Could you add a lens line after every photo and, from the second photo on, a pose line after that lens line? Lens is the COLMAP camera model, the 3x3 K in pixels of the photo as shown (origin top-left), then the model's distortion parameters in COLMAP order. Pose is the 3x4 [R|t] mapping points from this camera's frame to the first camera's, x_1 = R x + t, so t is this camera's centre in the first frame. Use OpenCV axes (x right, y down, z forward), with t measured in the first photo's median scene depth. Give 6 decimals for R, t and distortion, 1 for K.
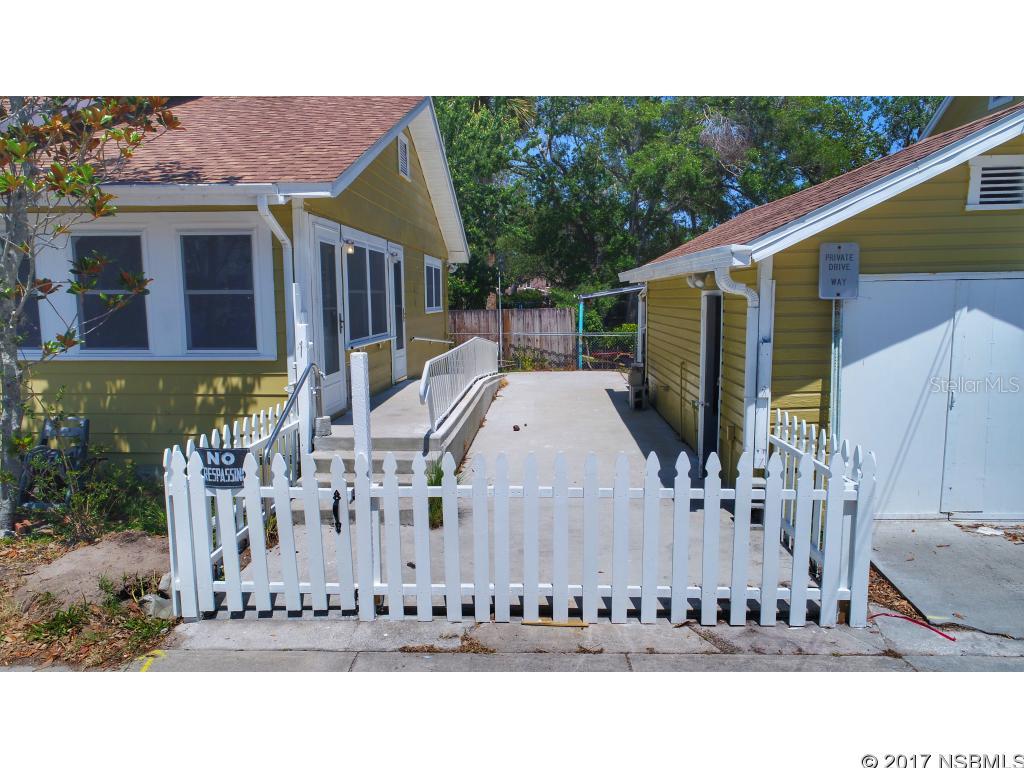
lens RADIAL K [[683.5, 0, 514.9], [0, 683.5, 383.0], [0, 0, 1]] dist [-0.003492, -0.002414]
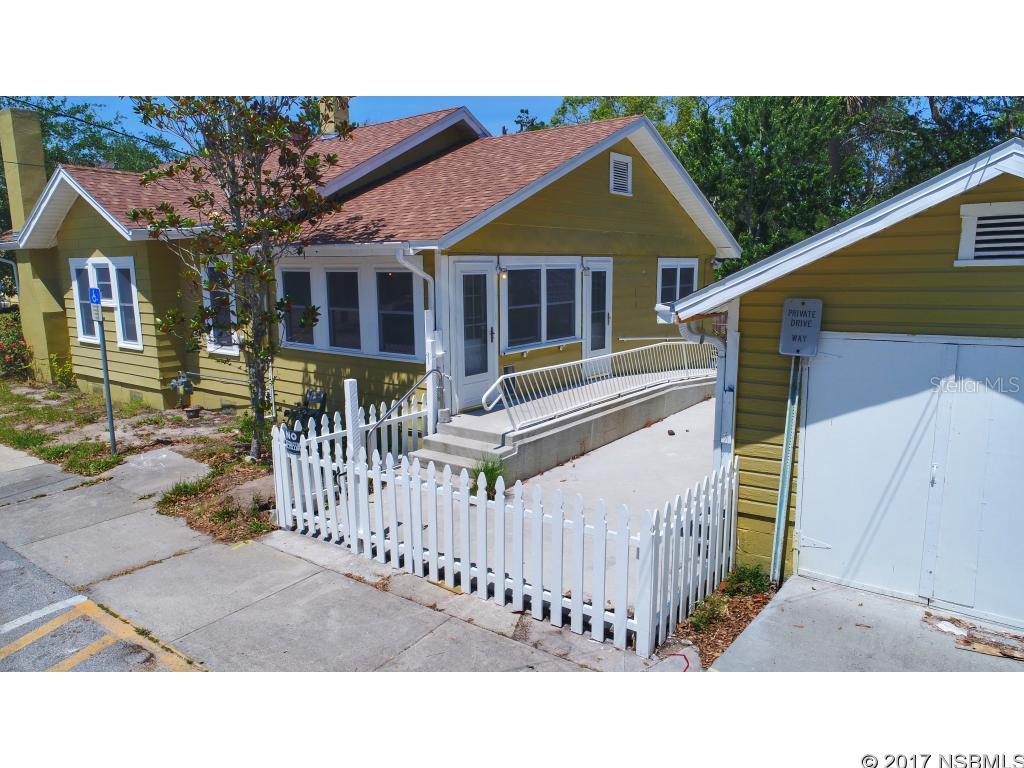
lens RADIAL K [[683.5, 0, 513.5], [0, 683.5, 387.2], [0, 0, 1]] dist [-0.003492, -0.002414]
pose [[0.829148, 0.097550, -0.550452, 0.677858], [-0.067373, 0.994918, 0.074833, -0.123357], [0.554954, -0.024962, 0.831507, -0.049155]]
